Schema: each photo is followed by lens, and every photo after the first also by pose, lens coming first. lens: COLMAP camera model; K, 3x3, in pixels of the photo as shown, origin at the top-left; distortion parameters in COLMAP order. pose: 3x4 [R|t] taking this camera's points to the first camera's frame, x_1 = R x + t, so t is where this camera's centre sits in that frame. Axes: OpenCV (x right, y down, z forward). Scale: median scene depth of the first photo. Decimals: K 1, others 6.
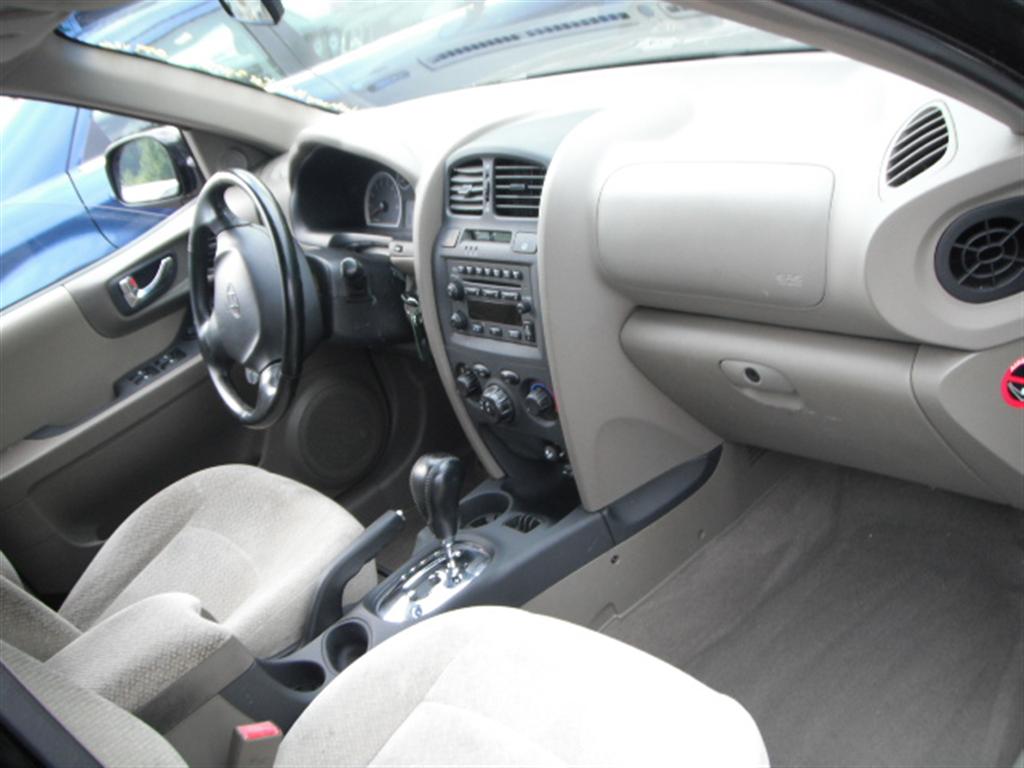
lens RADIAL K [[1135.9, 0, 511.7], [0, 1135.9, 382.1], [0, 0, 1]] dist [-0.173863, 0.000000]
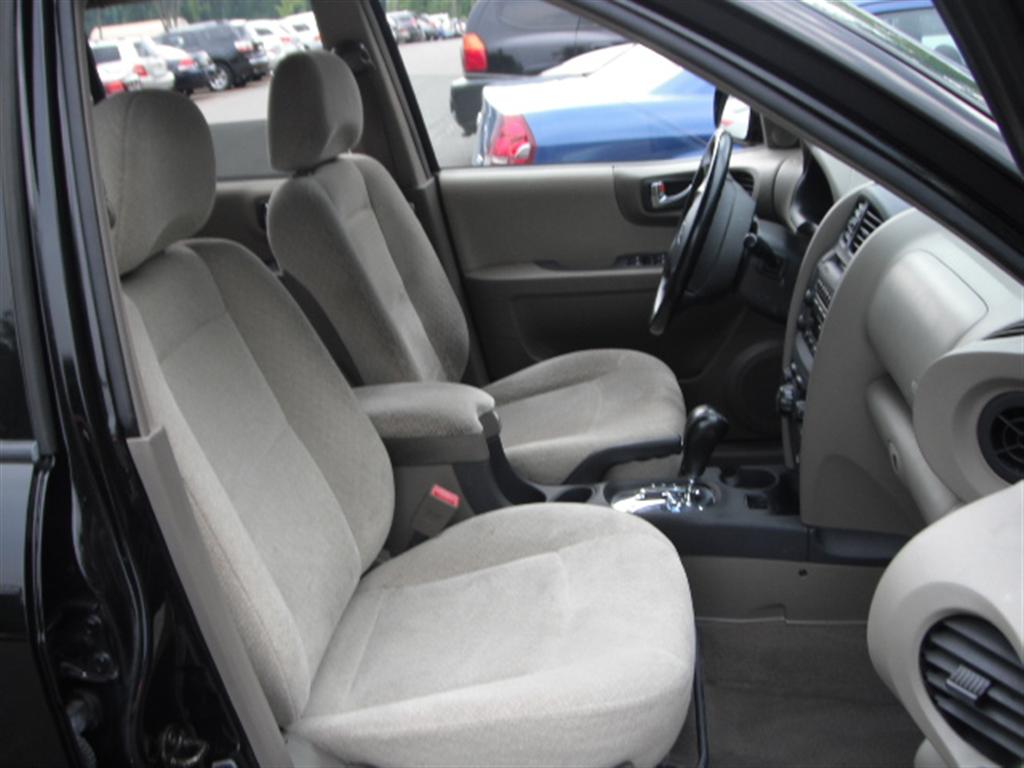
lens RADIAL K [[1135.9, 0, 511.8], [0, 1135.9, 385.5], [0, 0, 1]] dist [-0.173863, 0.000000]
pose [[0.675859, 0.481338, -0.558147, 0.429014], [-0.450723, 0.869106, 0.203725, -0.100150], [0.583149, 0.113881, 0.804343, -0.077567]]
